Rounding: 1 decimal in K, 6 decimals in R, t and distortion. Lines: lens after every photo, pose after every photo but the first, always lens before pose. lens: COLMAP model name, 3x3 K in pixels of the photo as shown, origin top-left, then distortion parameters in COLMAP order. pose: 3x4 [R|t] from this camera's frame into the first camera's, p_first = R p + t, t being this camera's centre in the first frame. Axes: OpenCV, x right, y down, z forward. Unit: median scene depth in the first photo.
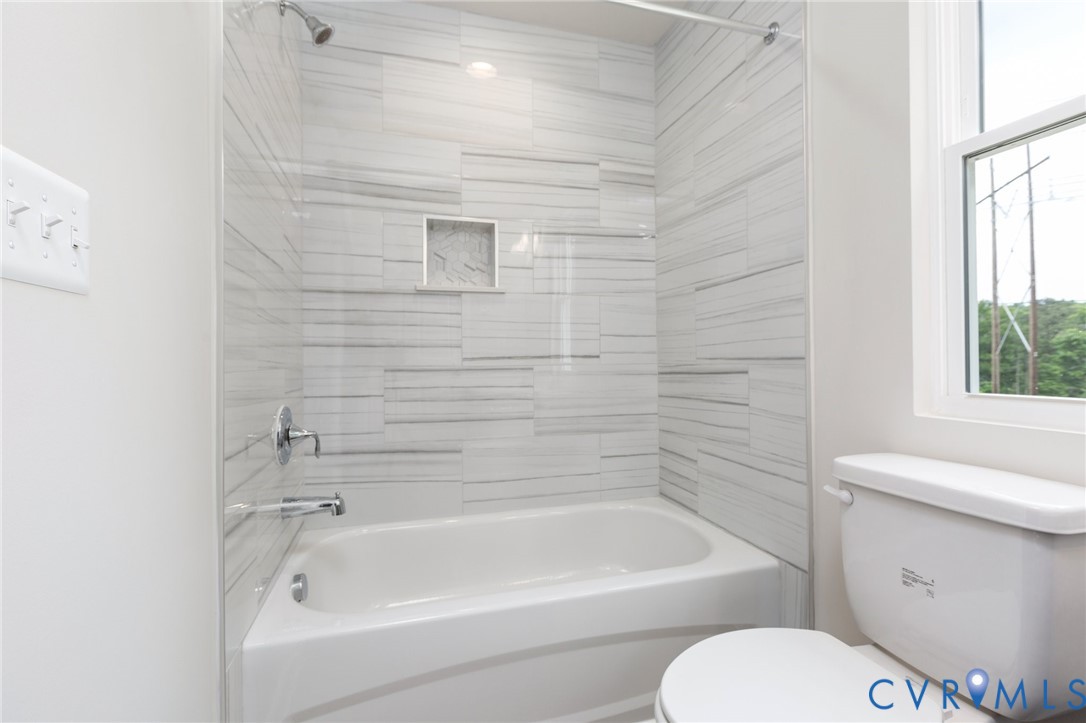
lens RADIAL K [[479.2, 0, 542.2], [0, 479.2, 358.1], [0, 0, 1]] dist [0.000576, -0.000586]
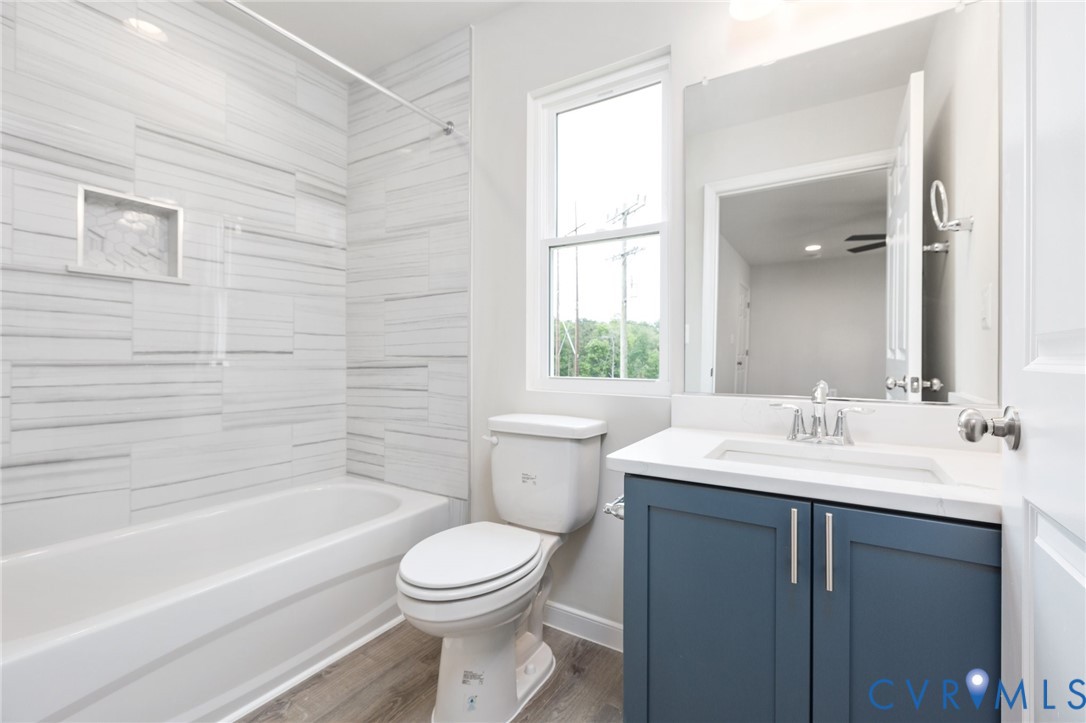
lens RADIAL K [[487.4, 0, 537.7], [0, 487.4, 346.3], [0, 0, 1]] dist [-0.000375, -0.000956]
pose [[0.753377, 0.025925, 0.657077, -0.193750], [-0.013403, 0.999620, -0.024072, 0.001422], [-0.657452, 0.009328, 0.753439, -0.194673]]
